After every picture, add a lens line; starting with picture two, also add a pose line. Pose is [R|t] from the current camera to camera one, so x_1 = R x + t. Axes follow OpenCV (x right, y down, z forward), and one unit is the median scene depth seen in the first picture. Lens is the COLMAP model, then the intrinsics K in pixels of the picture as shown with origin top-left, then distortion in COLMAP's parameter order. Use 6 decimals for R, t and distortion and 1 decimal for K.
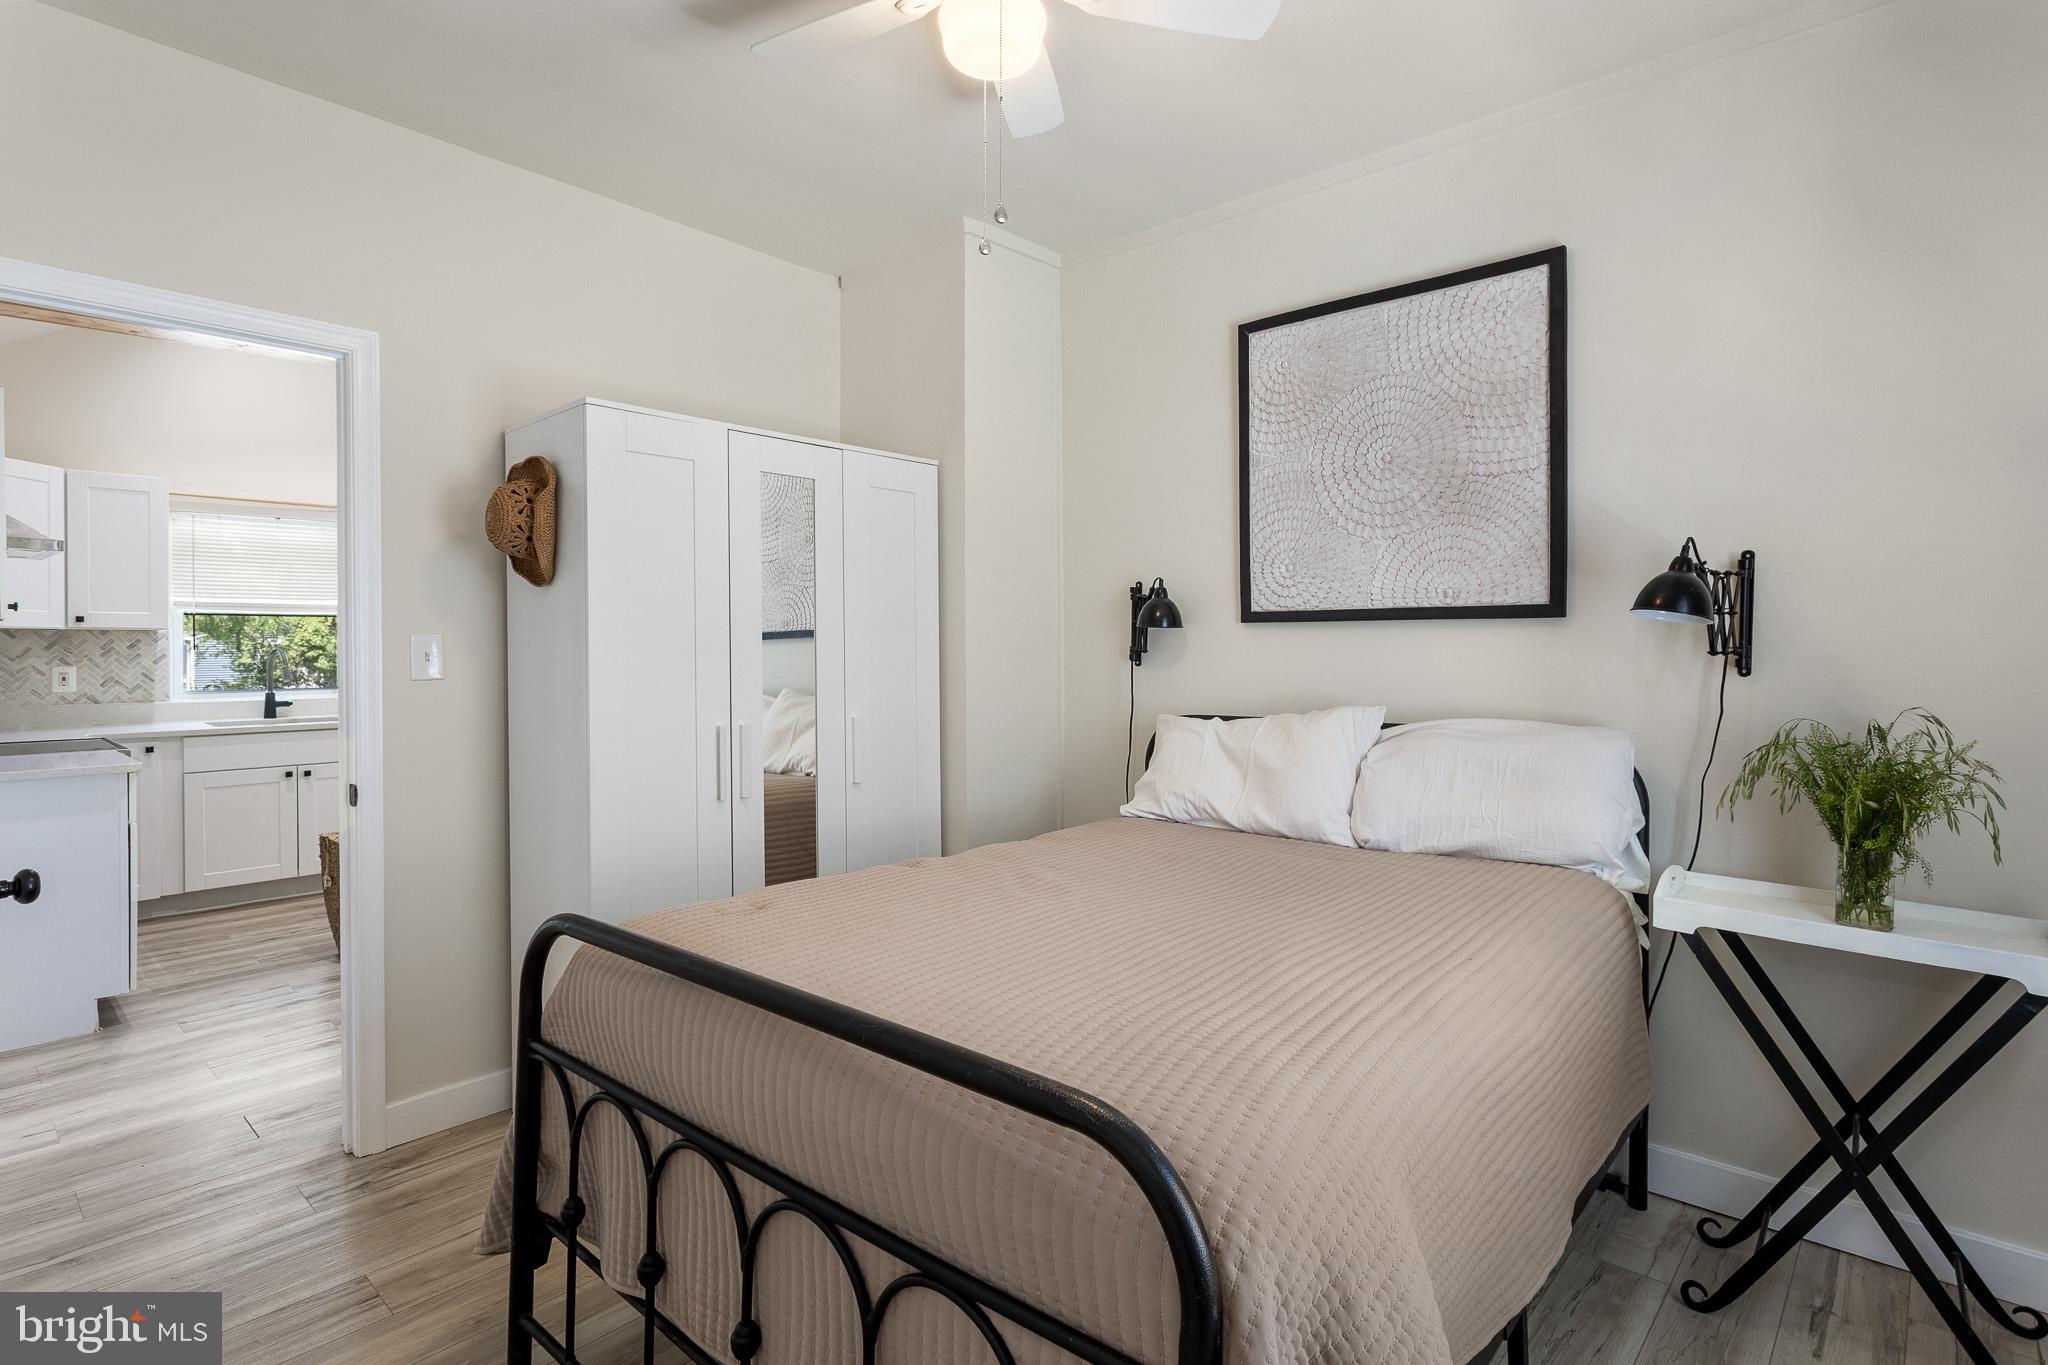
lens RADIAL K [[1032.2, 0, 1032.5], [0, 1032.2, 651.8], [0, 0, 1]] dist [0.002571, 0.001482]
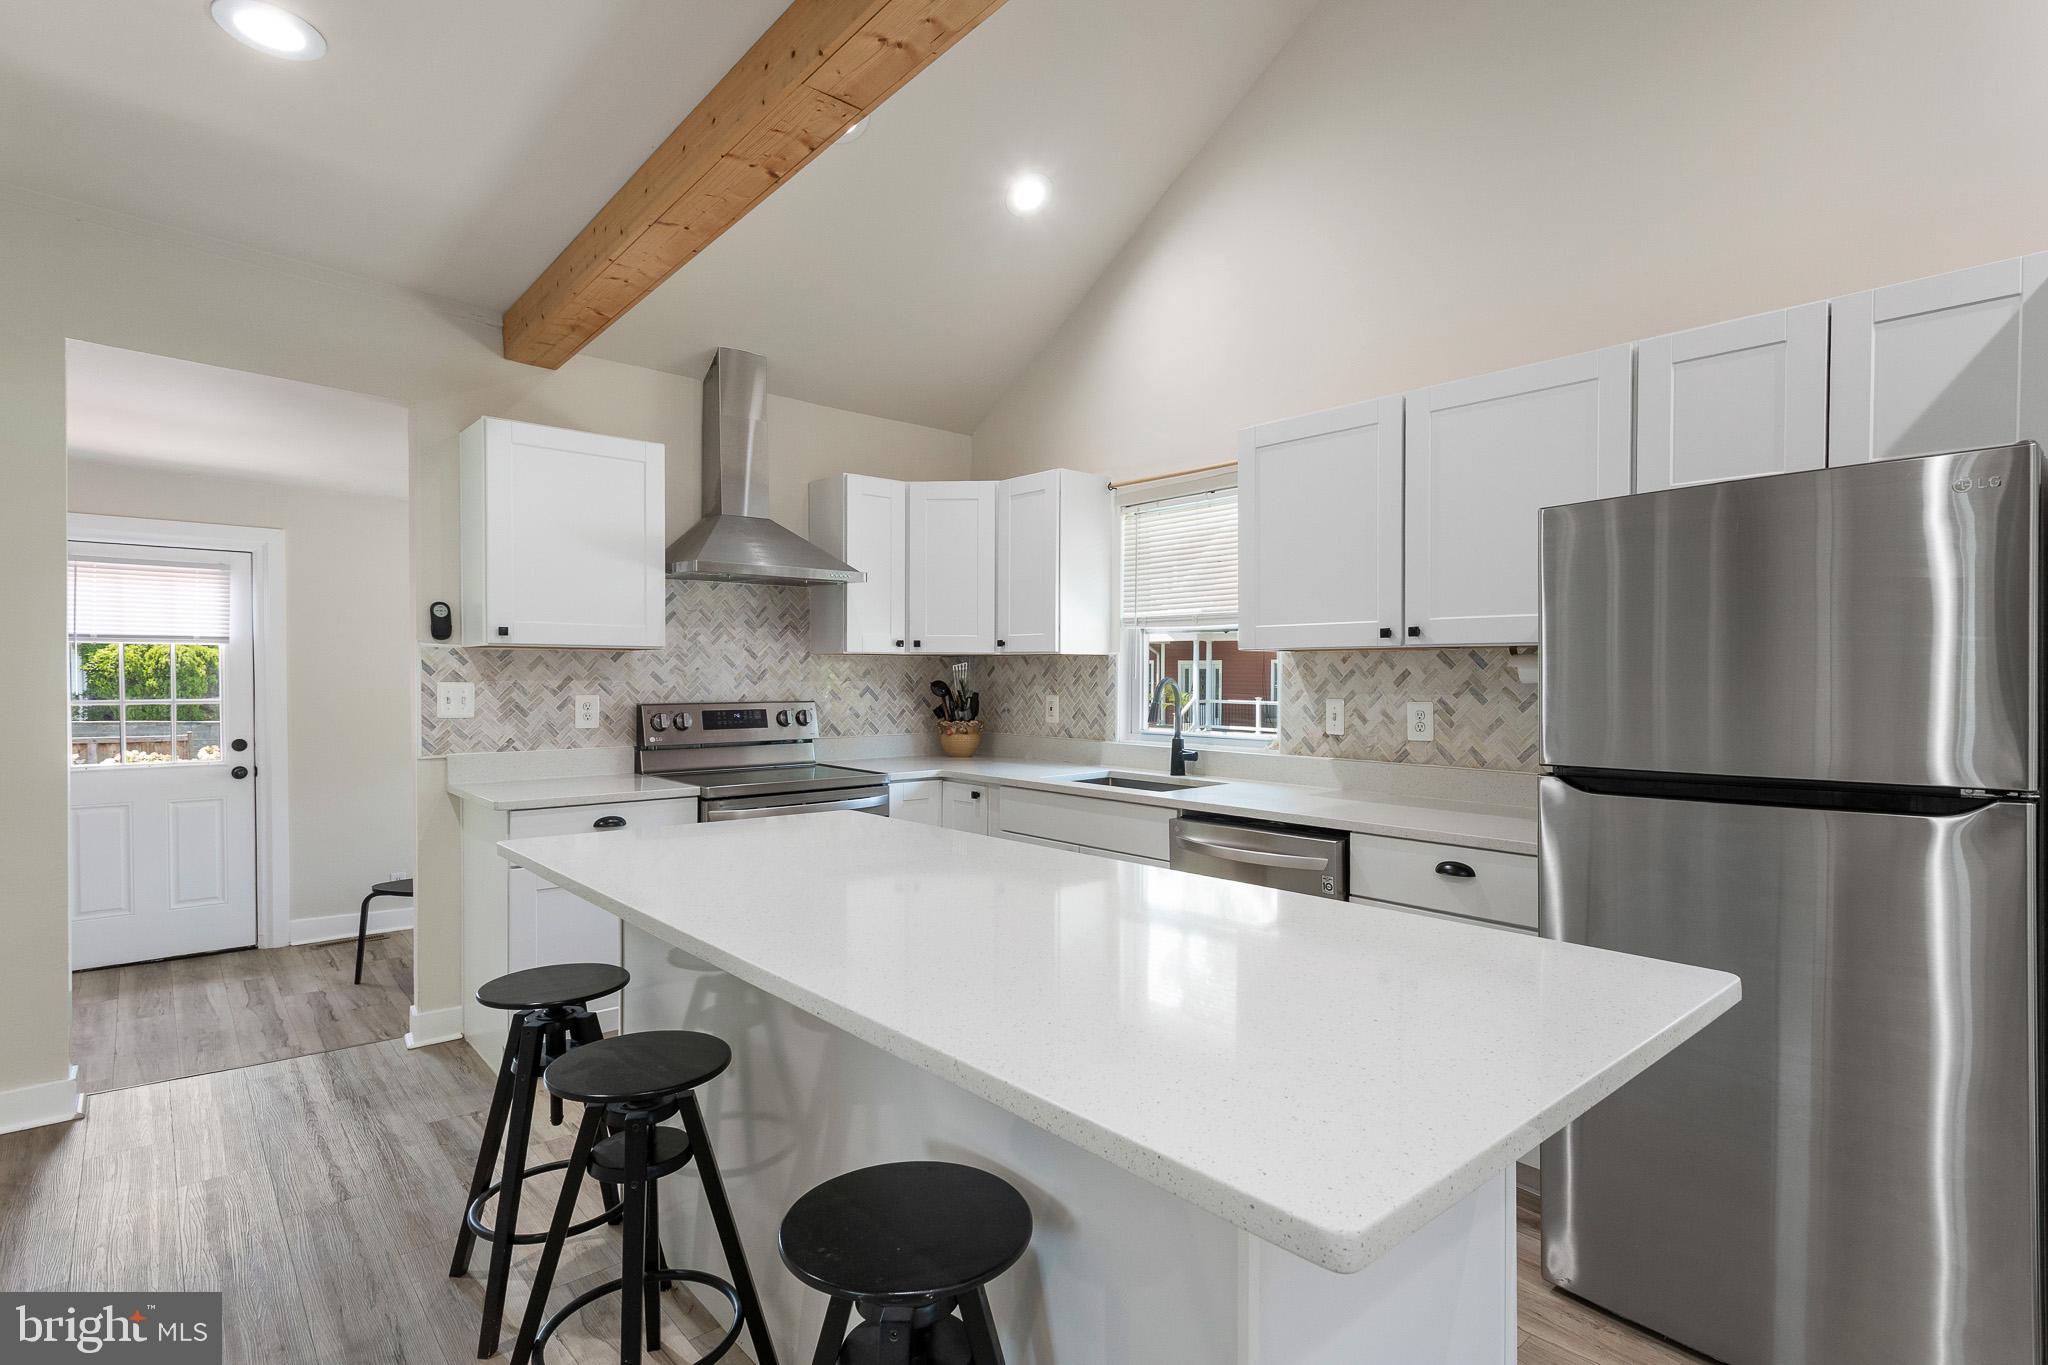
lens RADIAL K [[1009.4, 0, 1025.9], [0, 1009.4, 697.0], [0, 0, 1]] dist [-0.002169, 0.000251]
pose [[-0.110383, 0.023303, -0.993616, -0.015028], [-0.013328, 0.999601, 0.024924, -0.002783], [0.993800, 0.015994, -0.110028, 0.461142]]
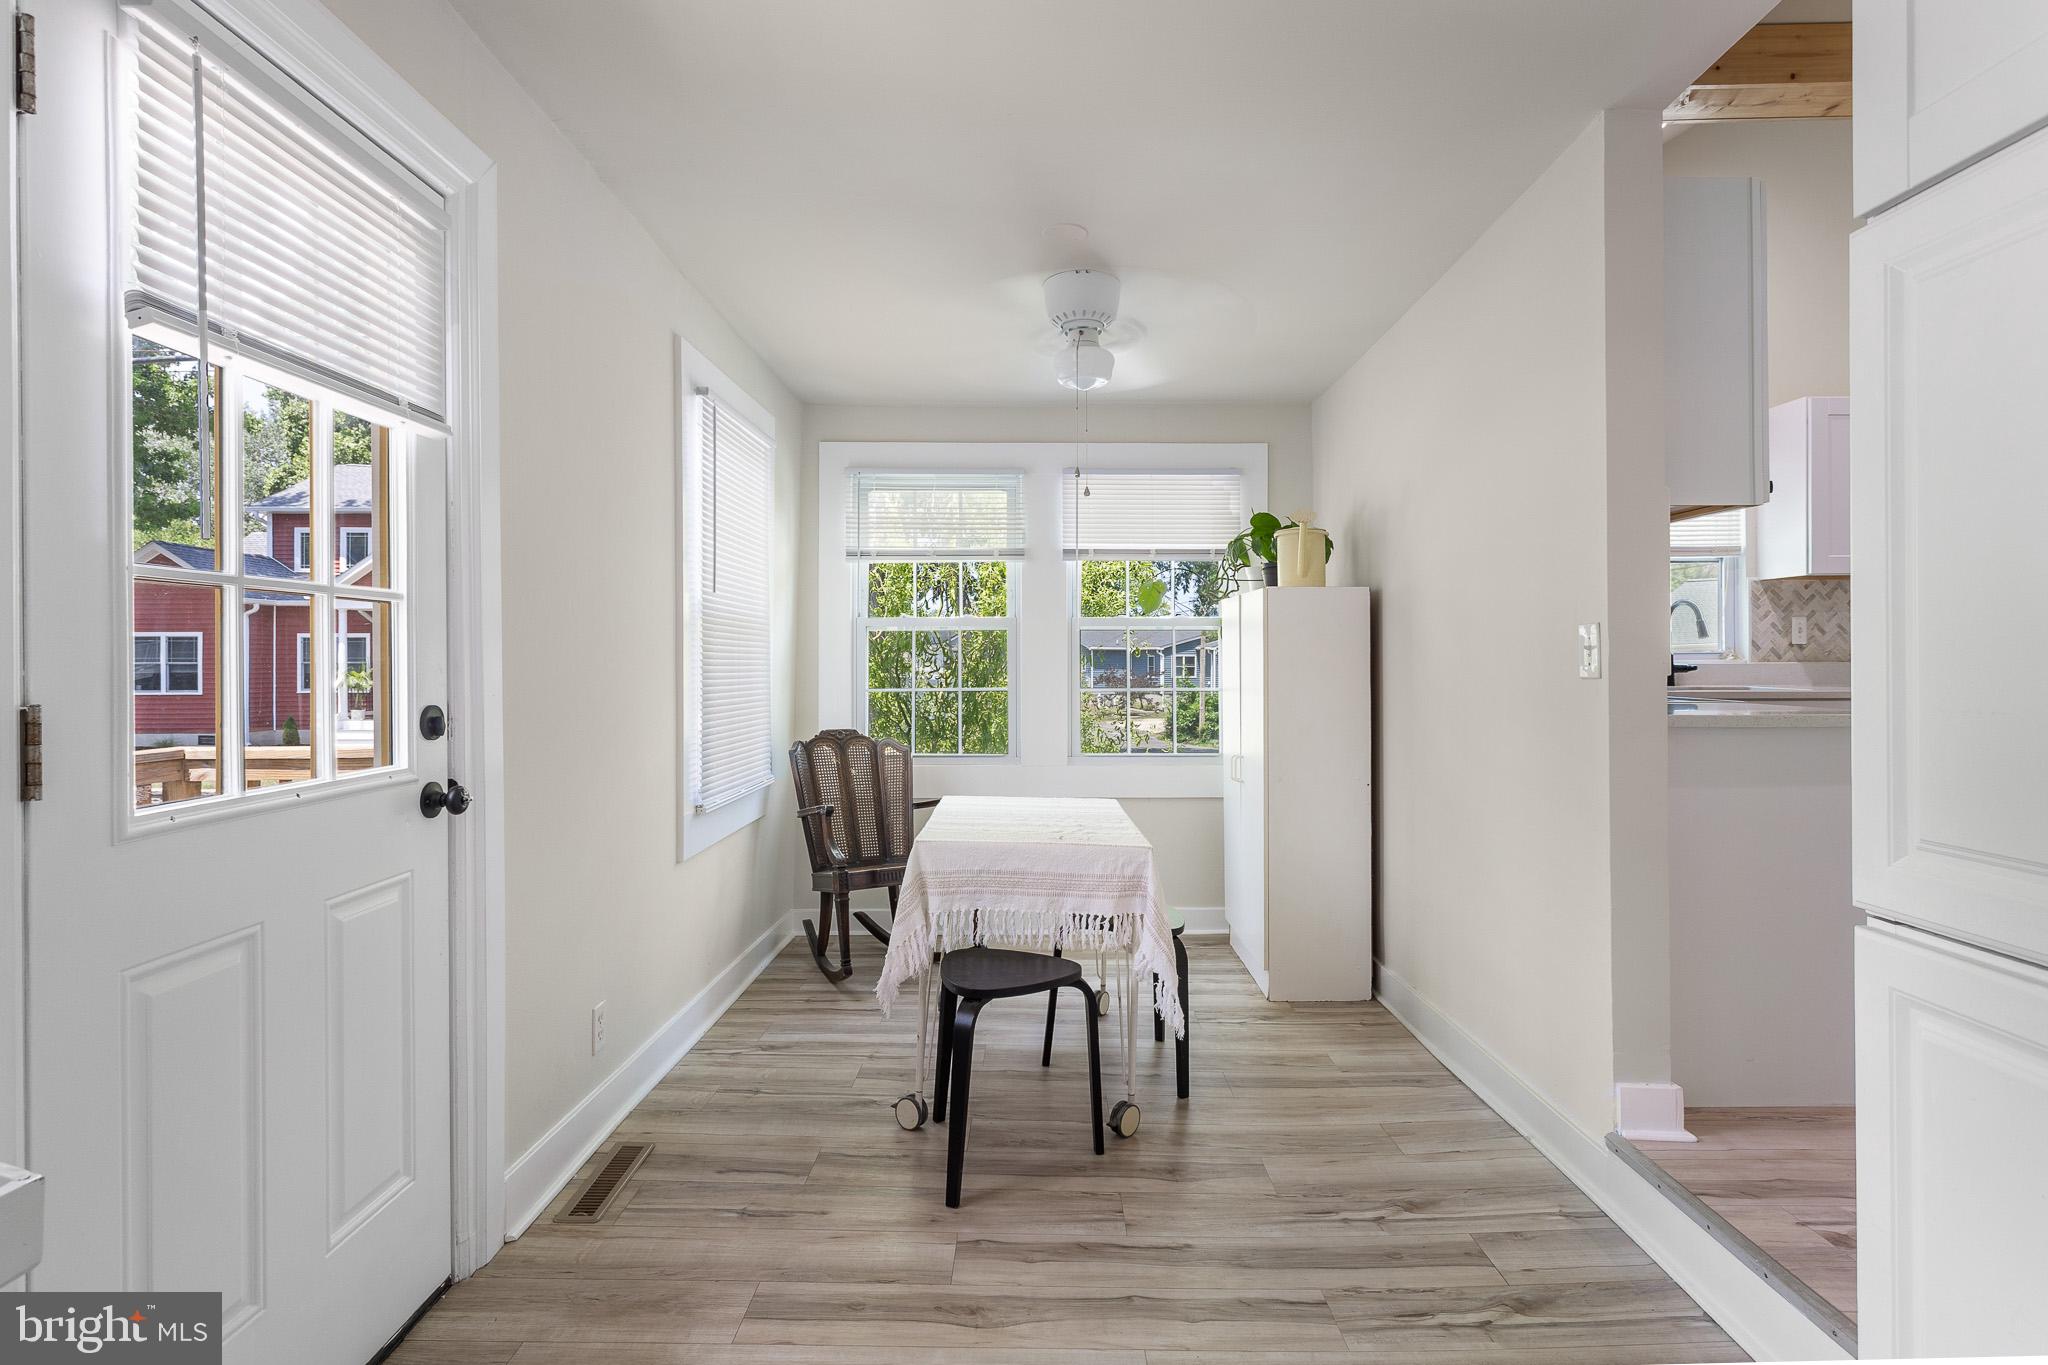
lens RADIAL K [[1032.2, 0, 1032.5], [0, 1032.2, 651.8], [0, 0, 1]] dist [0.002571, 0.001482]
pose [[0.680323, -0.006461, -0.732884, -0.227779], [-0.004419, 0.999907, -0.012916, 0.023714], [0.732899, 0.012025, 0.680231, 0.036696]]
